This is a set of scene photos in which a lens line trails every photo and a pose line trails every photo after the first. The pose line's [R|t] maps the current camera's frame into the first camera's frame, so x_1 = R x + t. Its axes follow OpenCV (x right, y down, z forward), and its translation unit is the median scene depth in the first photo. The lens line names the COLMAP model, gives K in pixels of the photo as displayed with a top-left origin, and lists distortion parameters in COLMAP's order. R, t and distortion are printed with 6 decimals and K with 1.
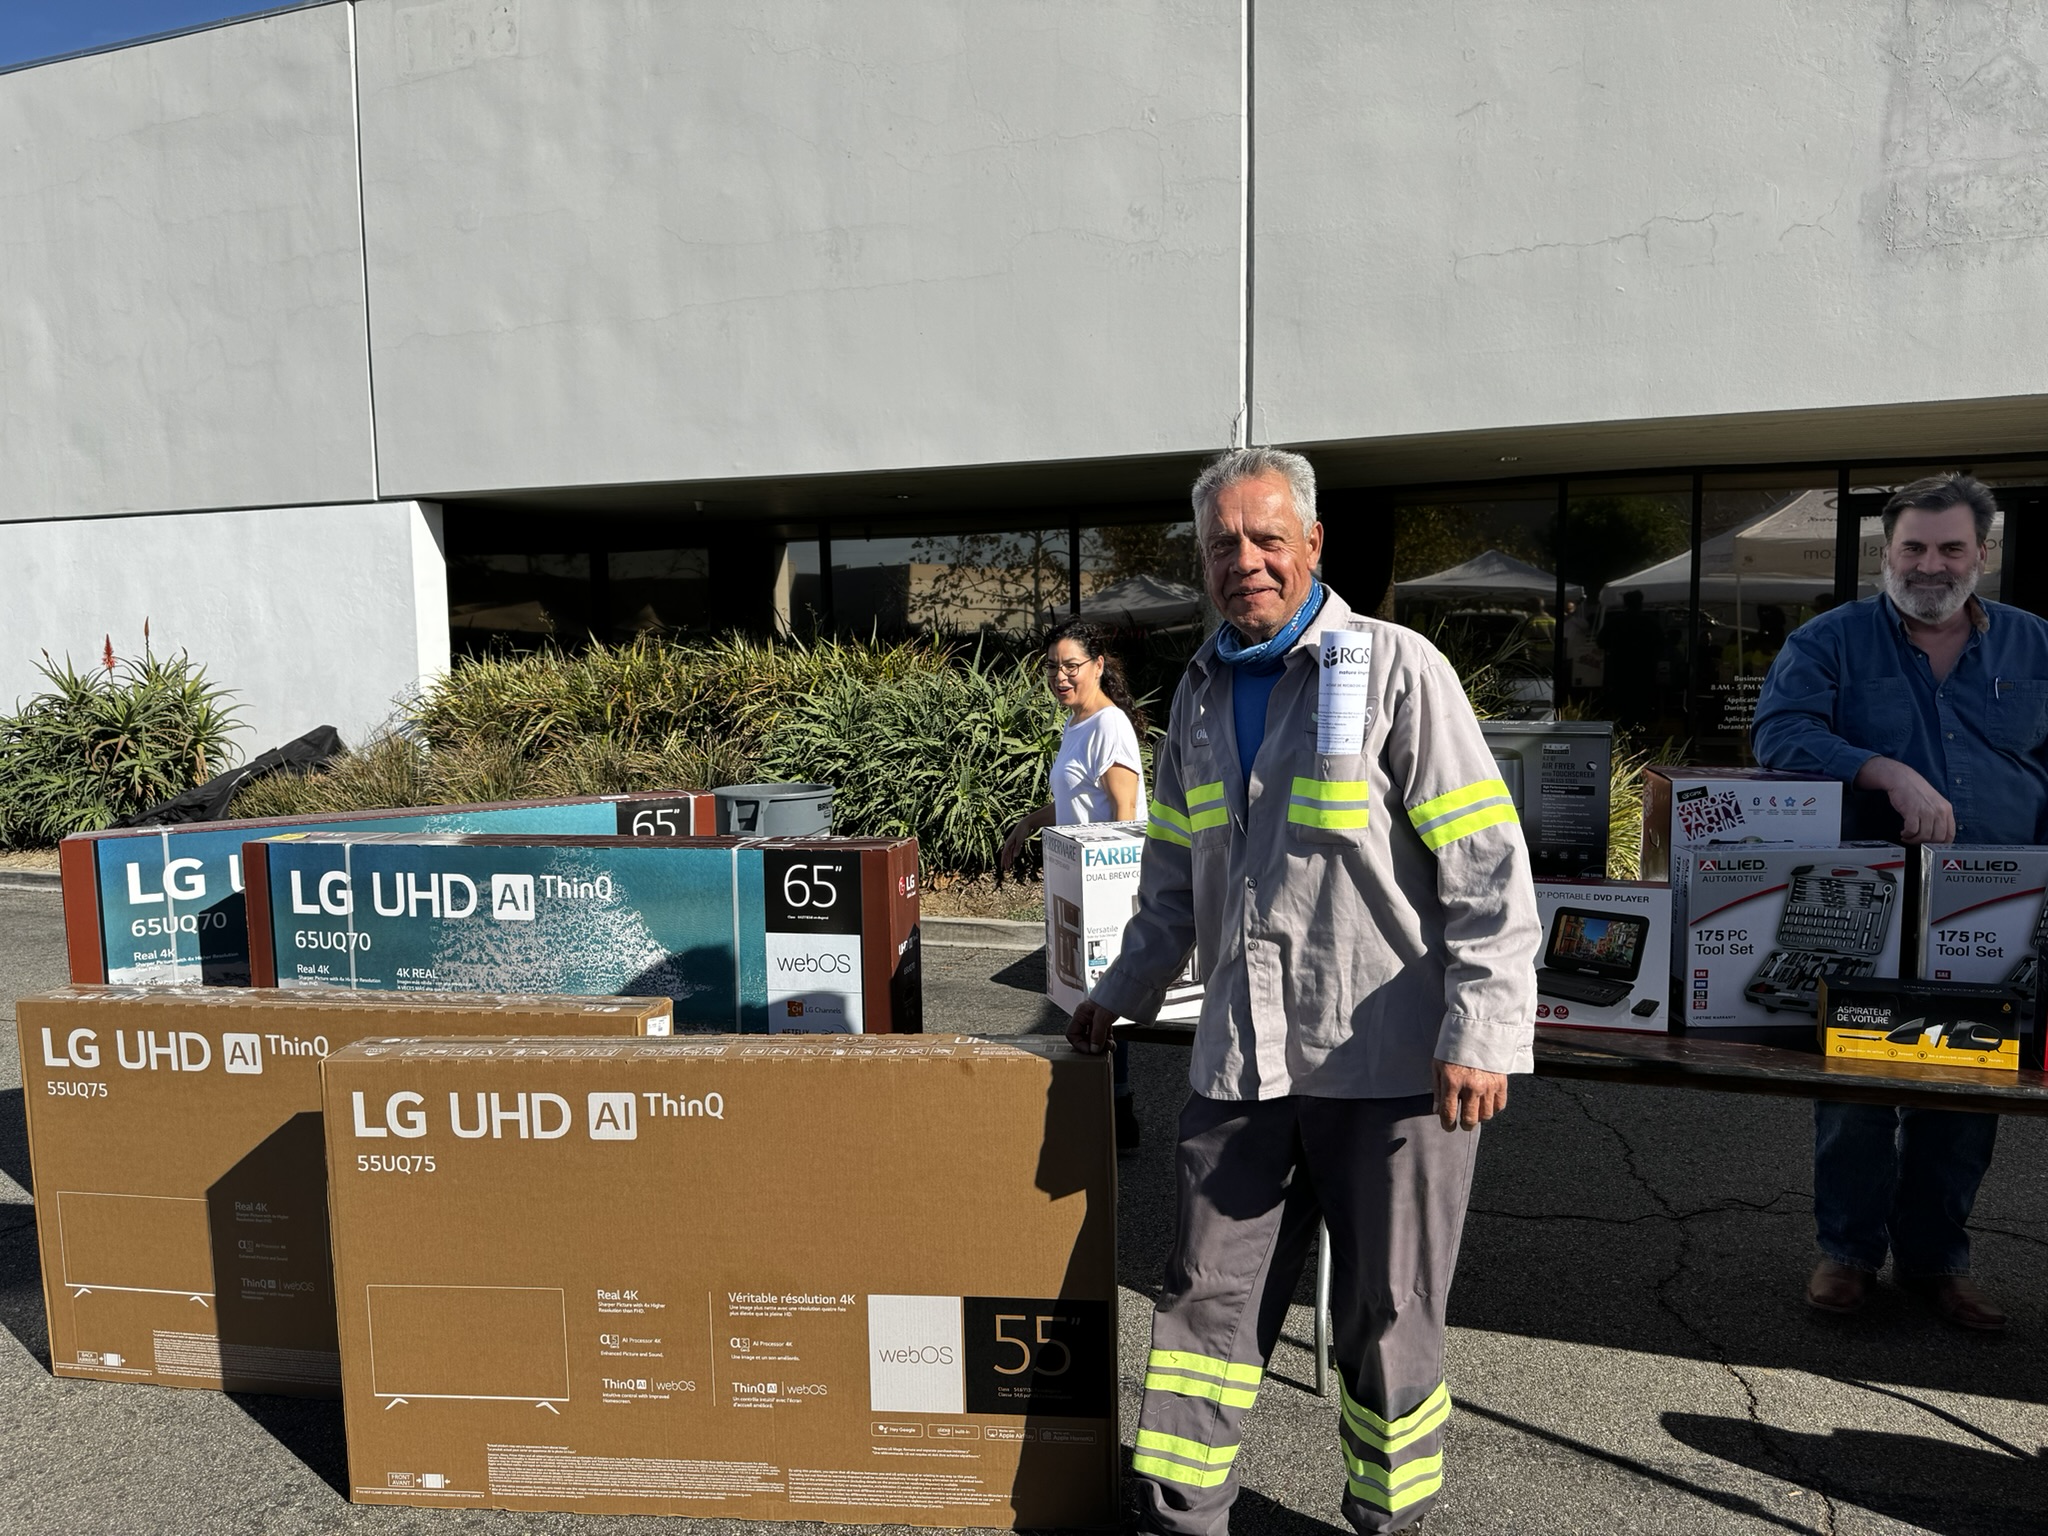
lens RADIAL K [[1447.1, 0, 1023.6], [0, 1447.1, 772.8], [0, 0, 1]] dist [-0.020274, 0.001616]
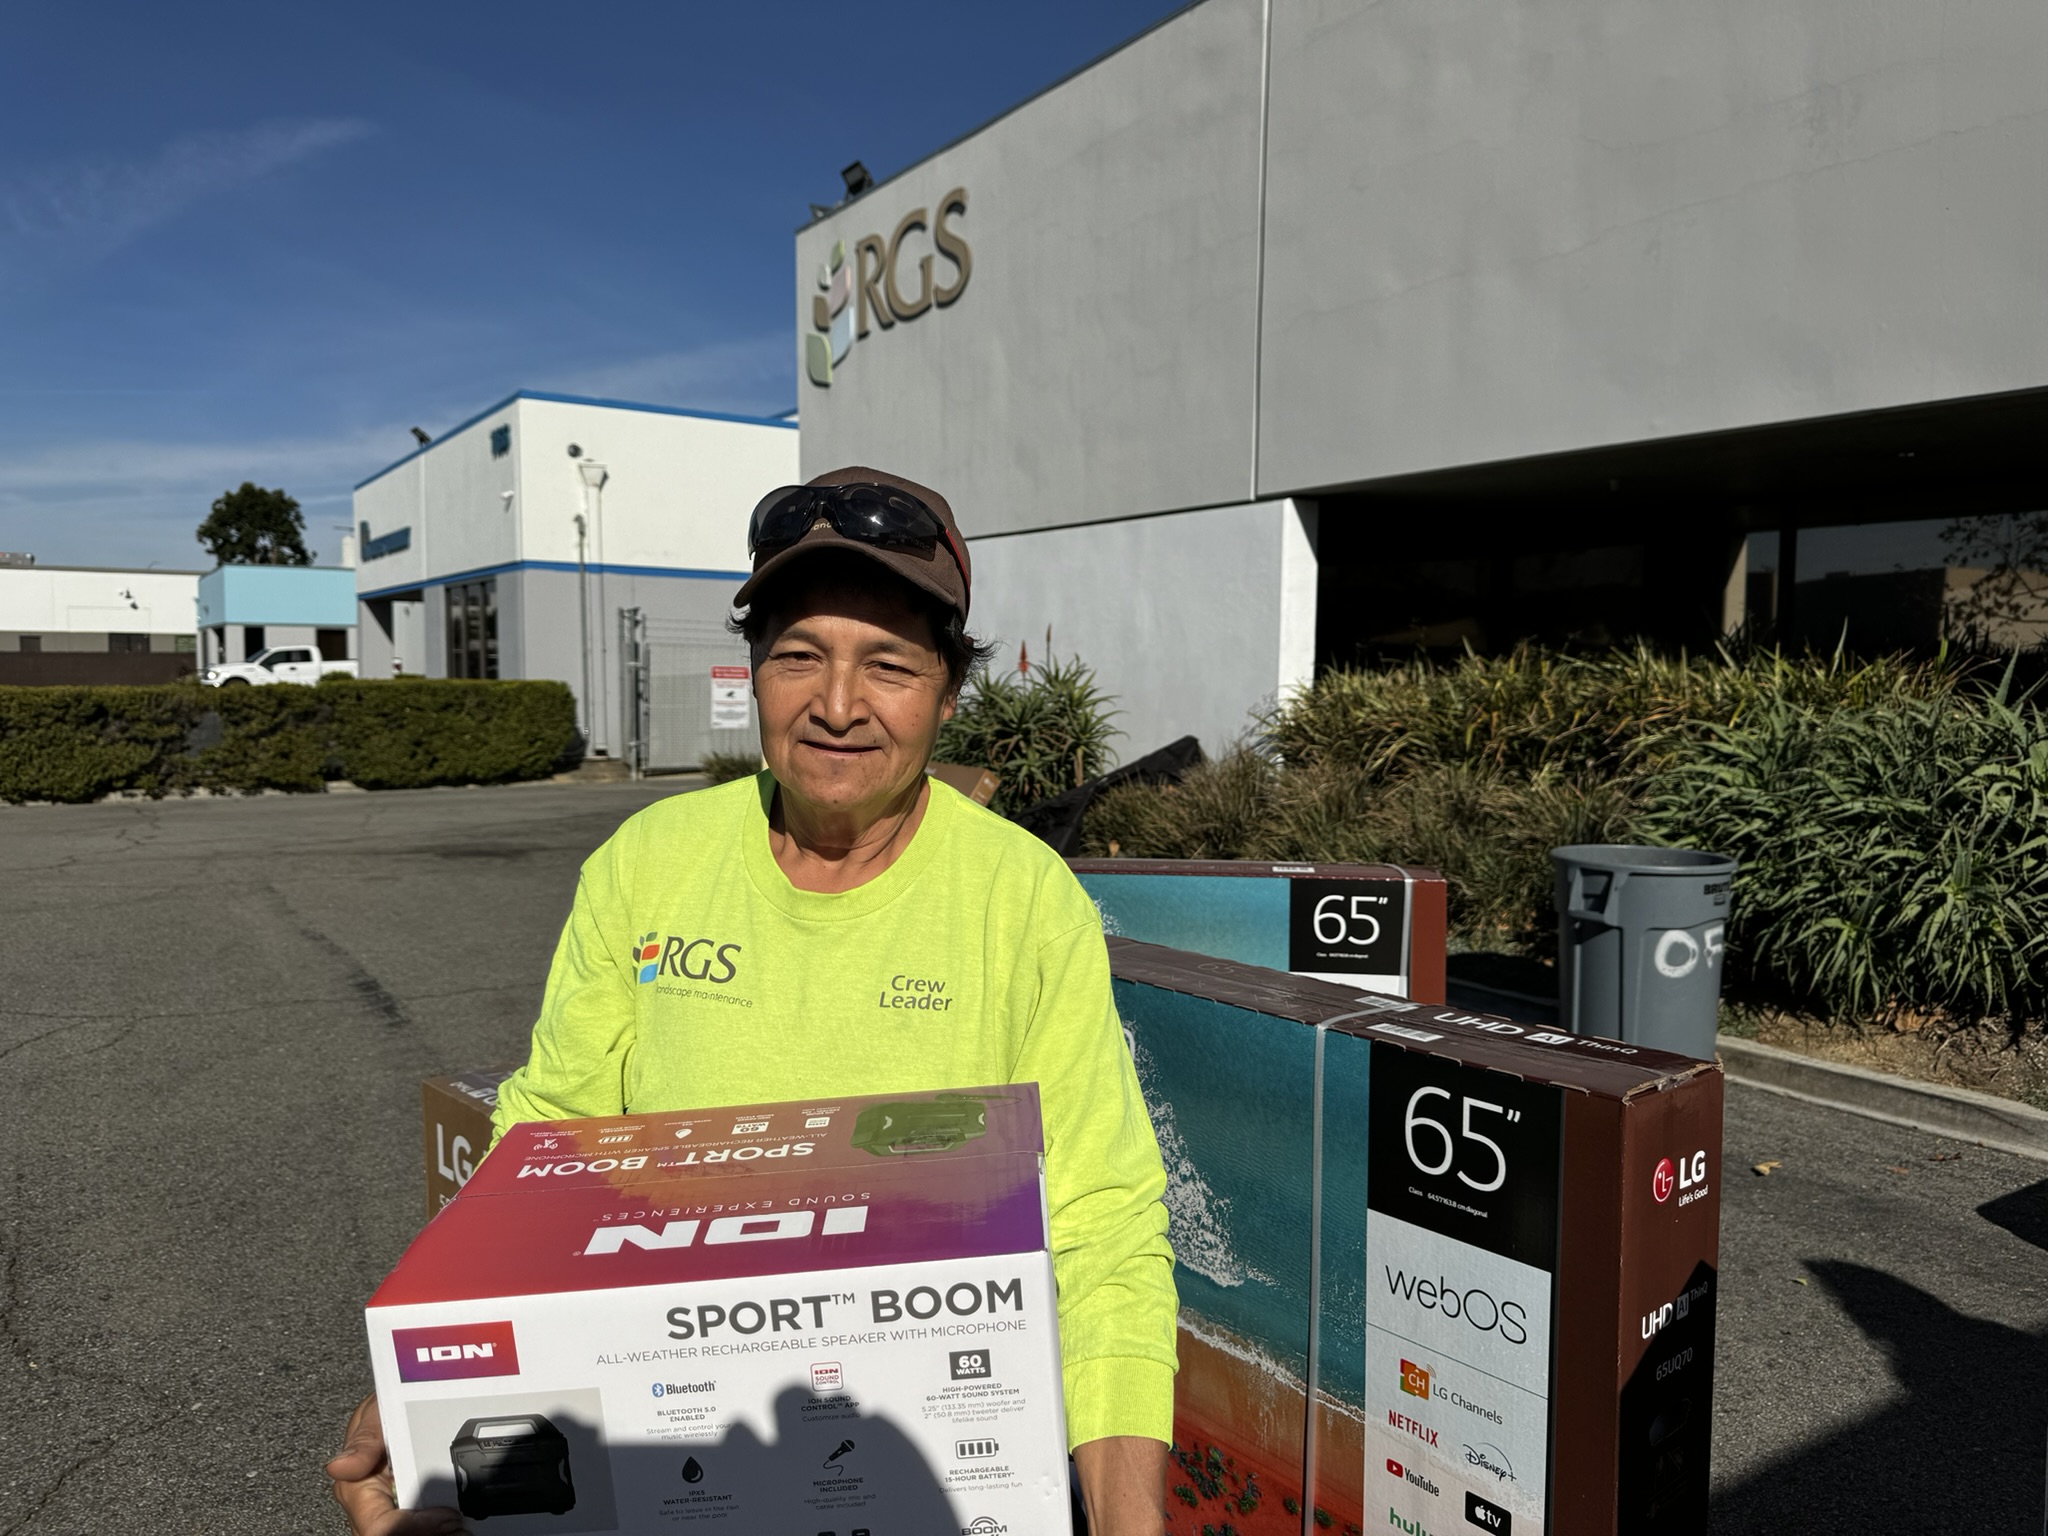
lens RADIAL K [[1445.1, 0, 1025.1], [0, 1445.1, 778.5], [0, 0, 1]] dist [0.060029, -0.079558]
pose [[0.803565, 0.063731, -0.591795, 0.005882], [-0.068618, 0.997541, 0.014254, -0.015384], [0.591248, 0.029153, 0.805962, 0.227184]]
